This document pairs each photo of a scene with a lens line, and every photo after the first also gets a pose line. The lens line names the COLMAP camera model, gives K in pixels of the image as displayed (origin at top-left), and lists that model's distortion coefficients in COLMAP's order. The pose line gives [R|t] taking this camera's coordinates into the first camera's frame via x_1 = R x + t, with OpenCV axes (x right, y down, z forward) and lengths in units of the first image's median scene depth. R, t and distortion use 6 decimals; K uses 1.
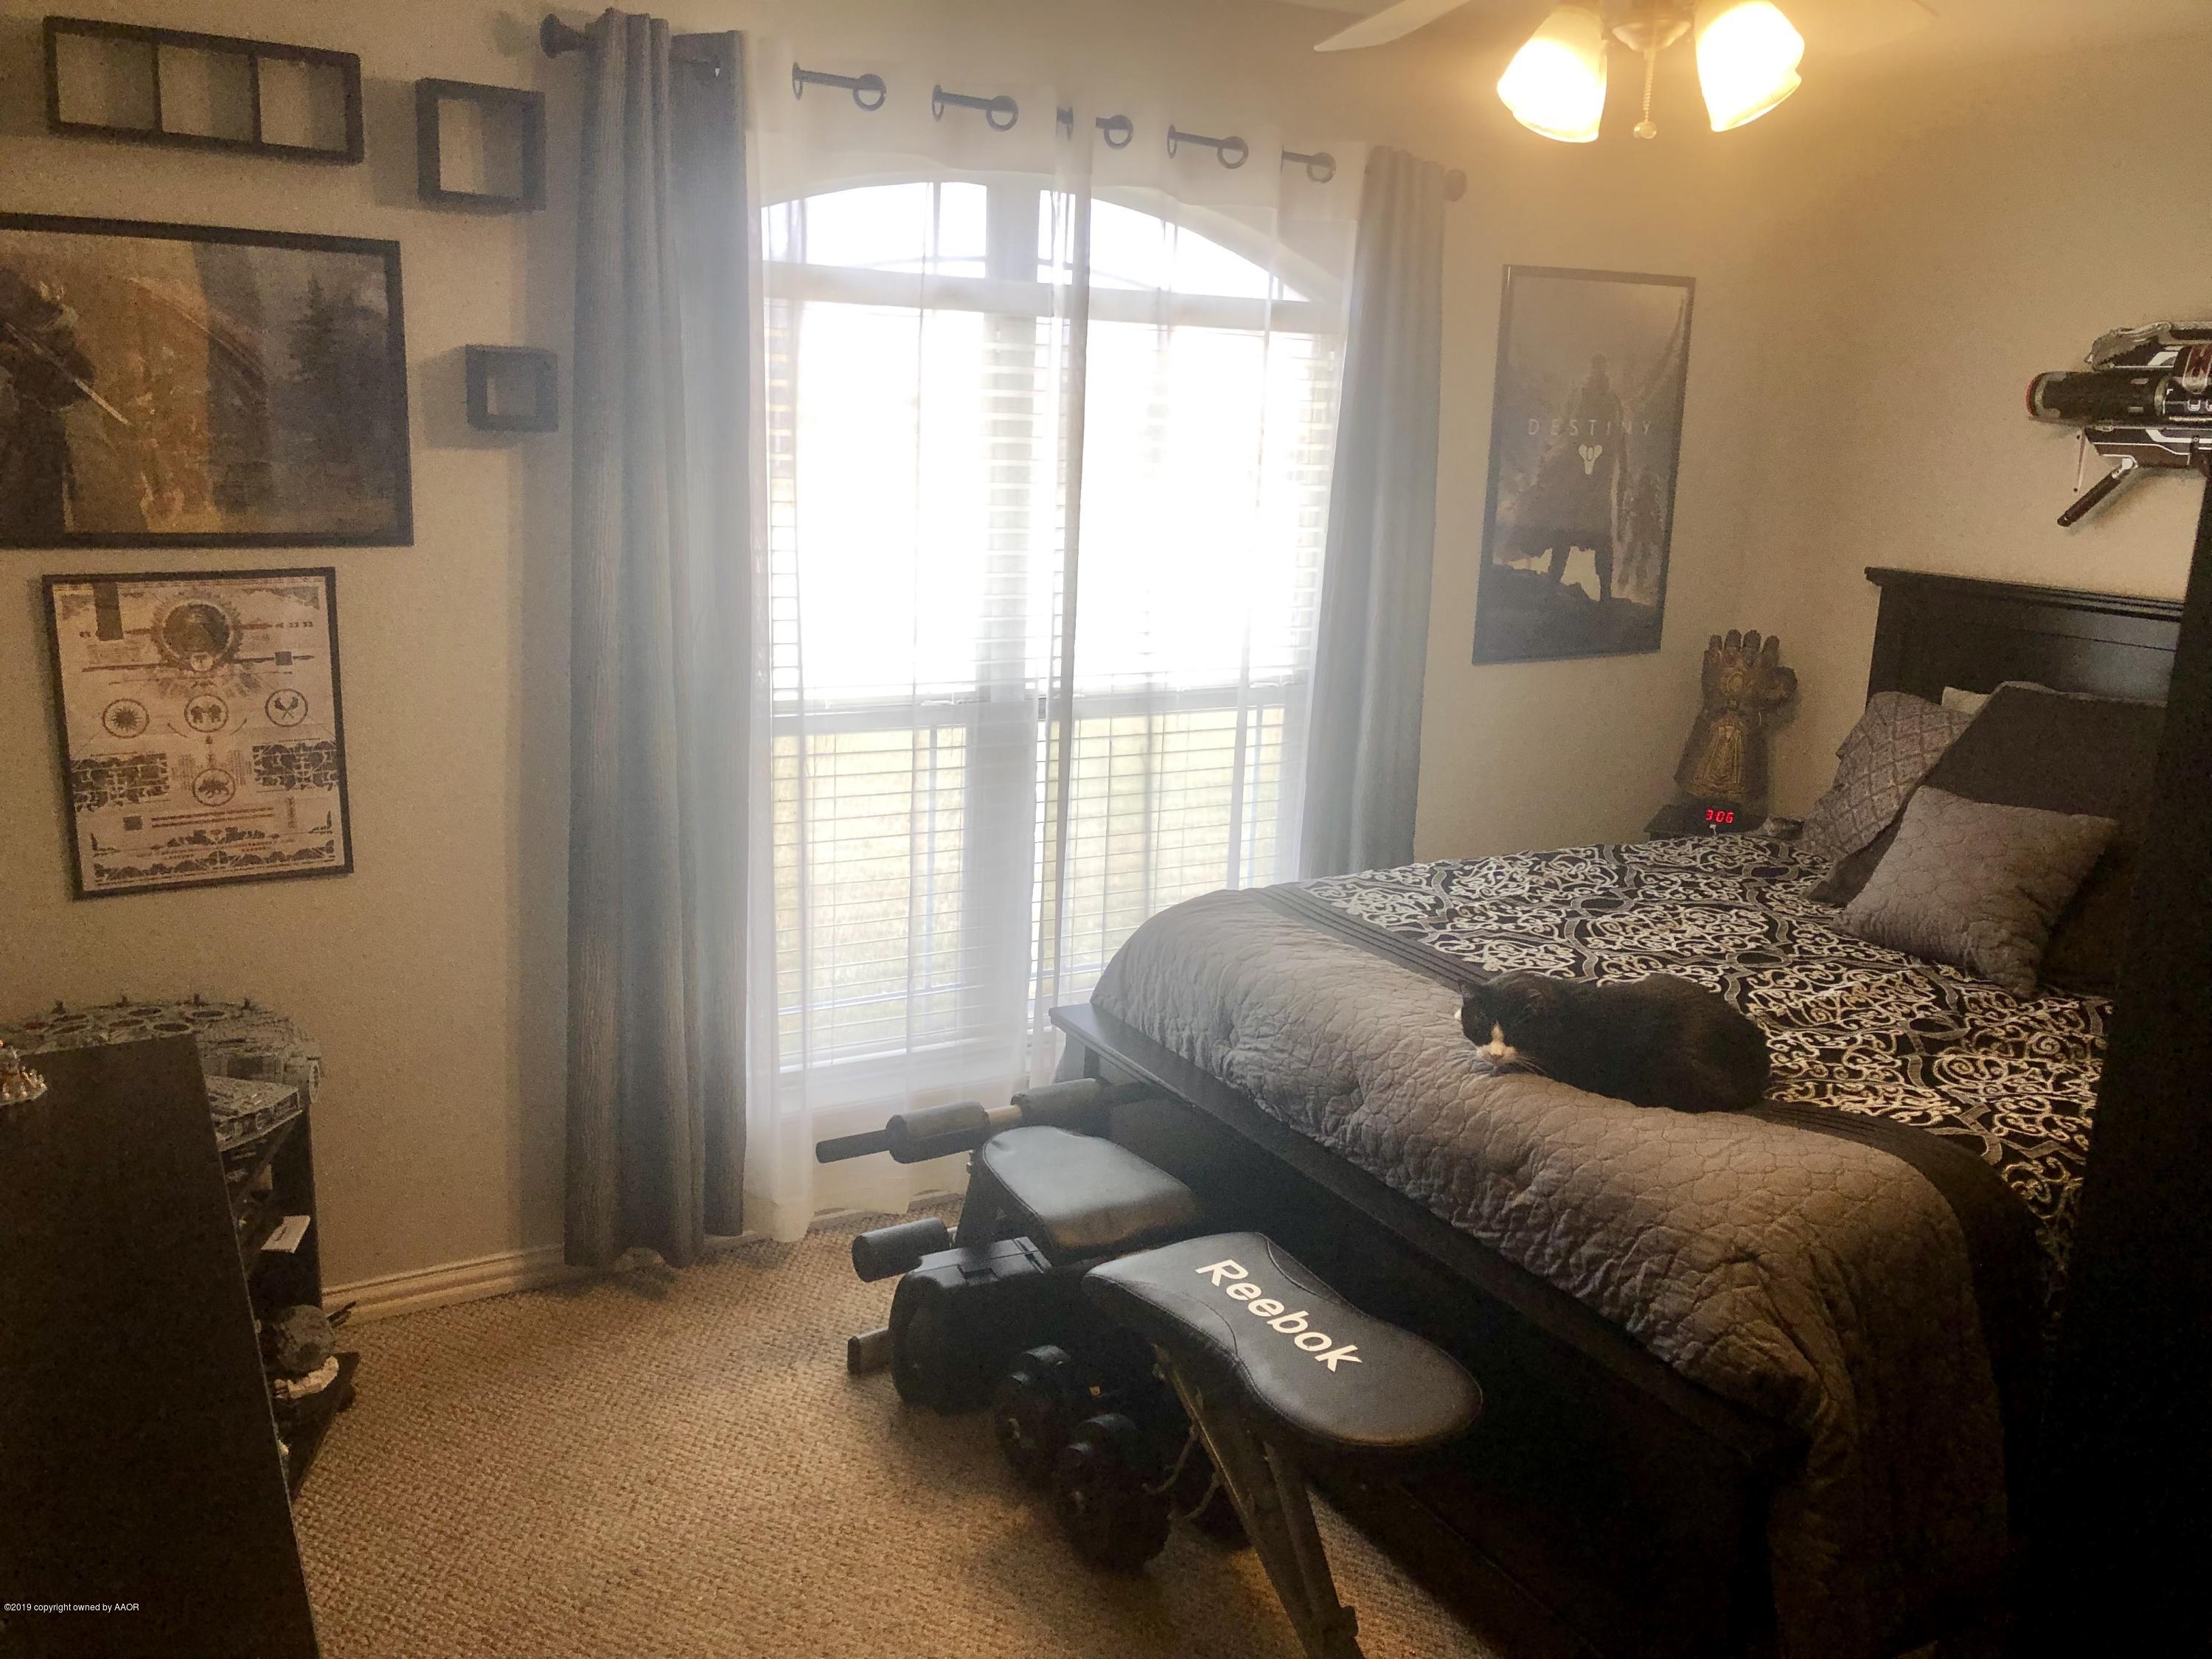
lens RADIAL K [[1837.5, 0, 1093.6], [0, 1837.5, 820.0], [0, 0, 1]] dist [0.064883, -0.076226]
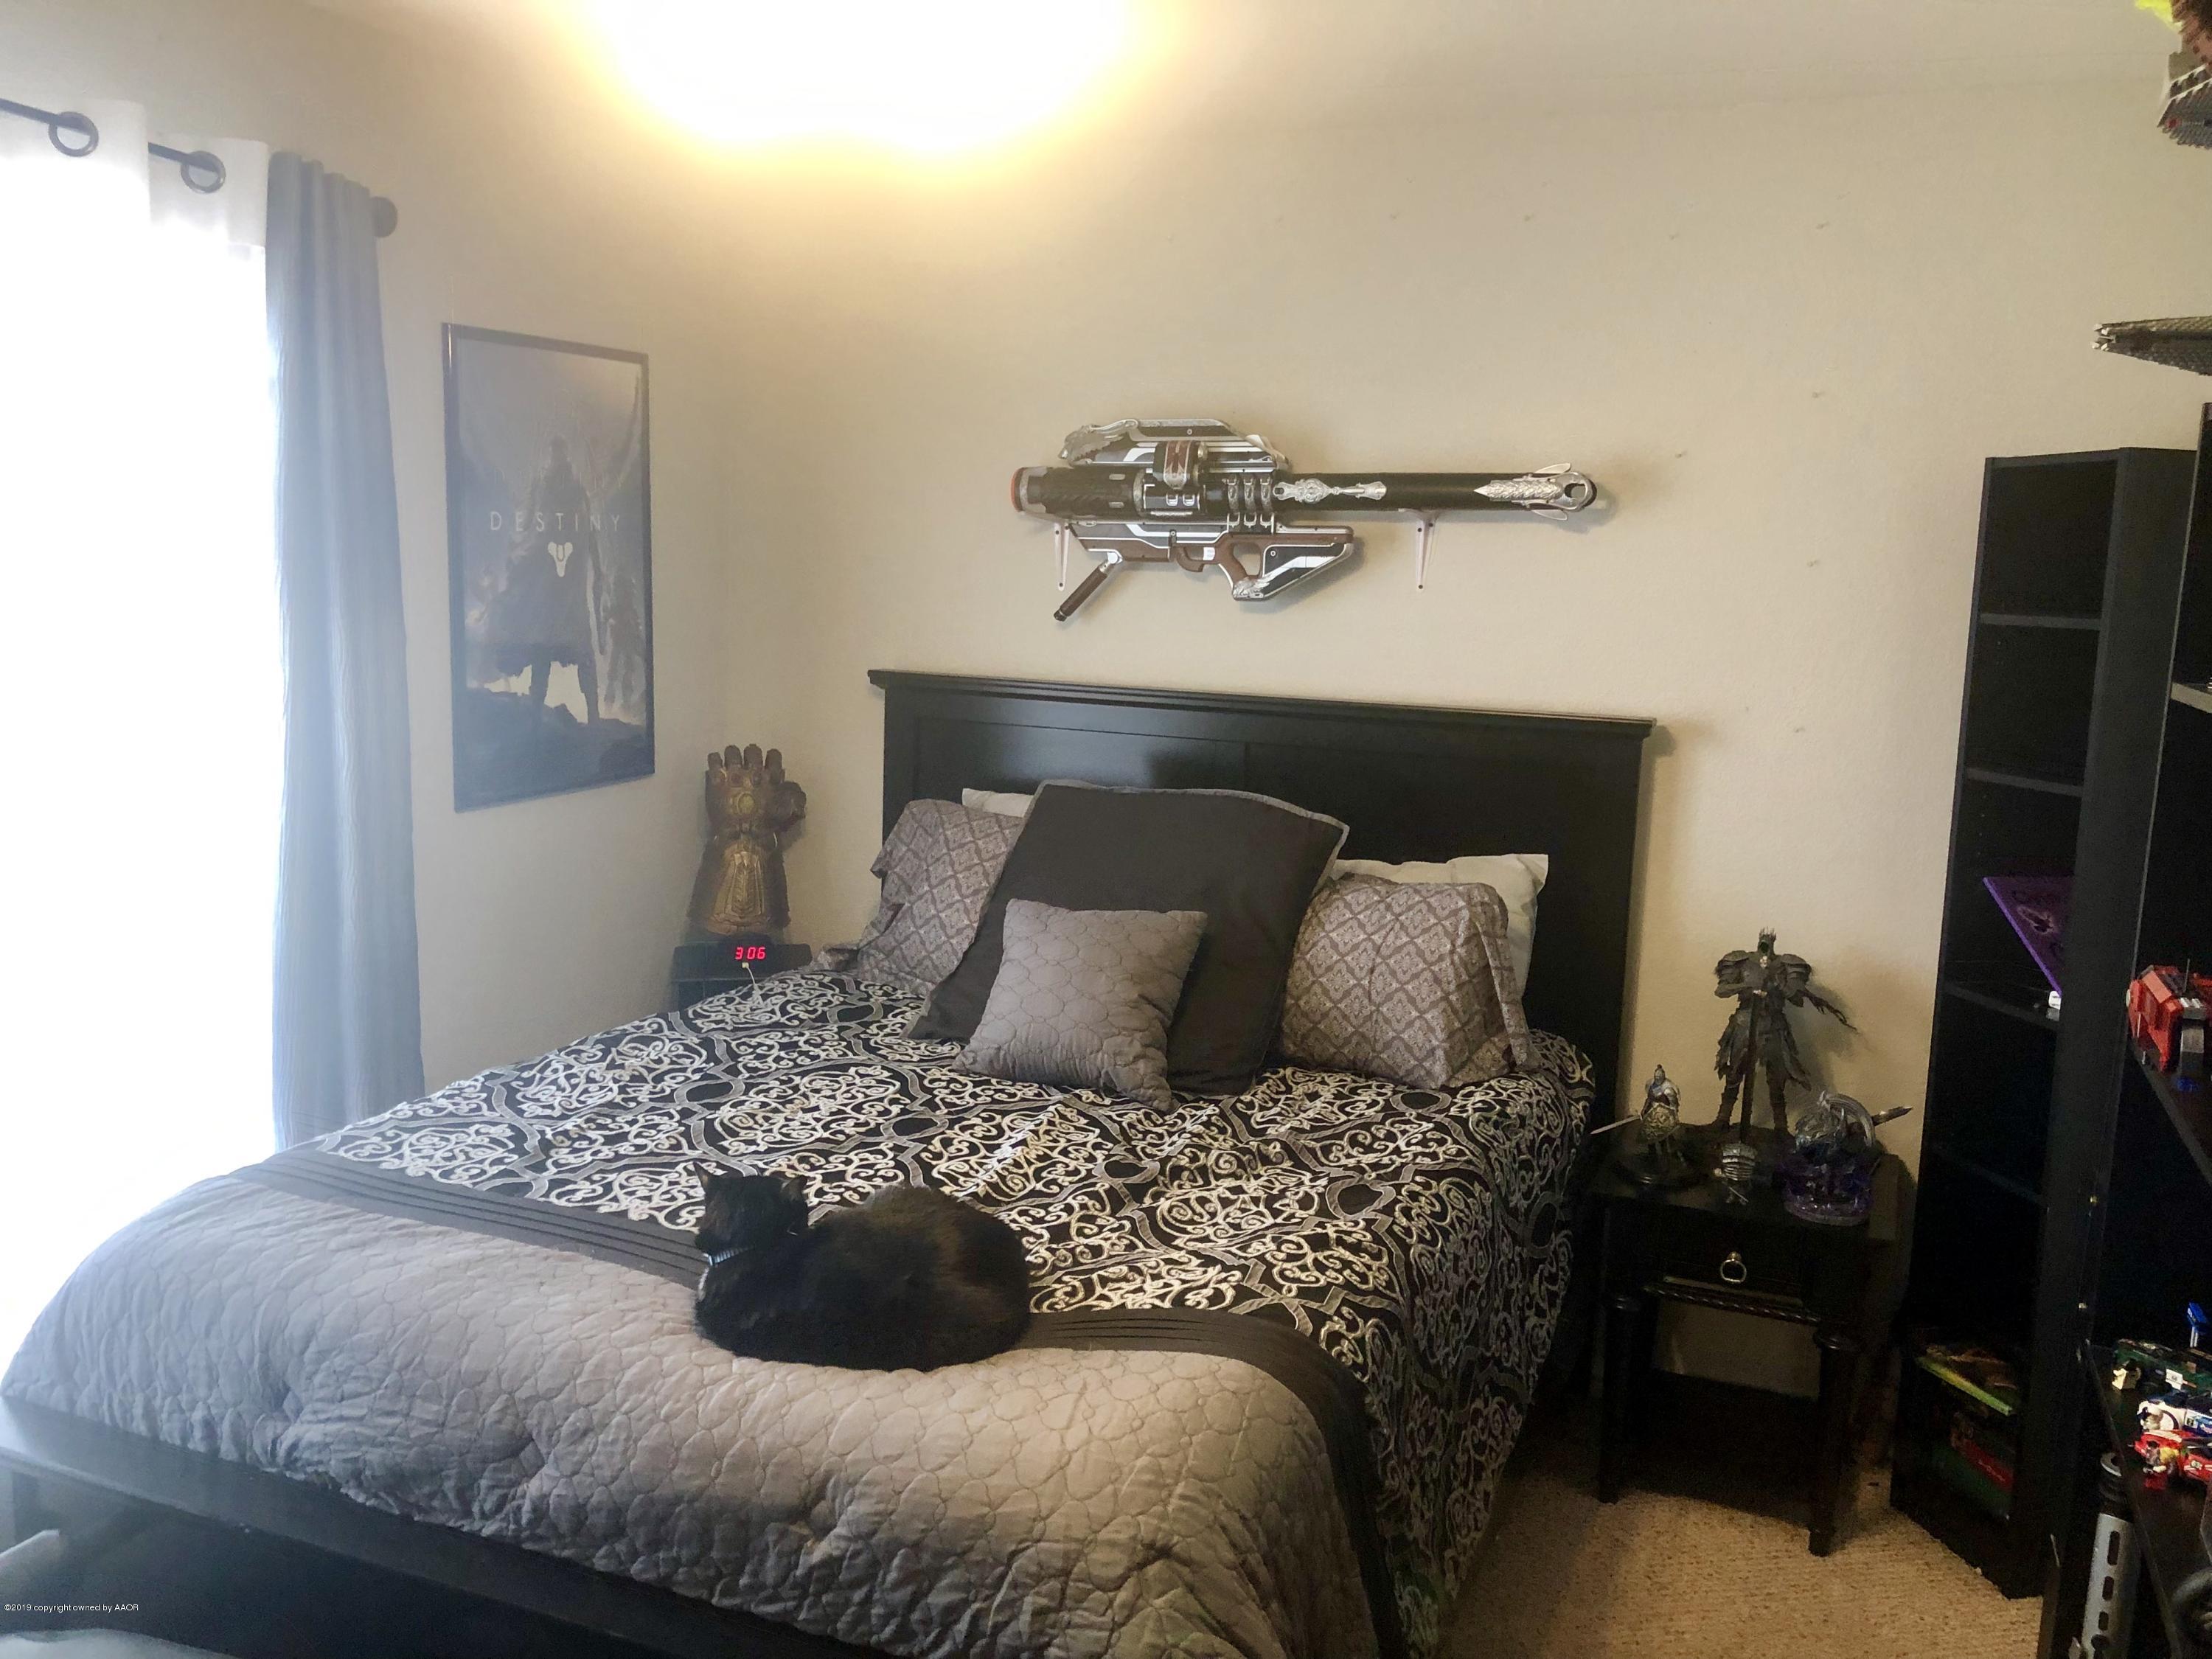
lens RADIAL K [[1837.5, 0, 1129.4], [0, 1837.5, 828.8], [0, 0, 1]] dist [0.064883, -0.076226]
pose [[0.789723, -0.107315, 0.604004, -0.068748], [0.135548, 0.990770, -0.001195, -0.048430], [-0.598301, 0.082815, 0.796980, 0.238090]]
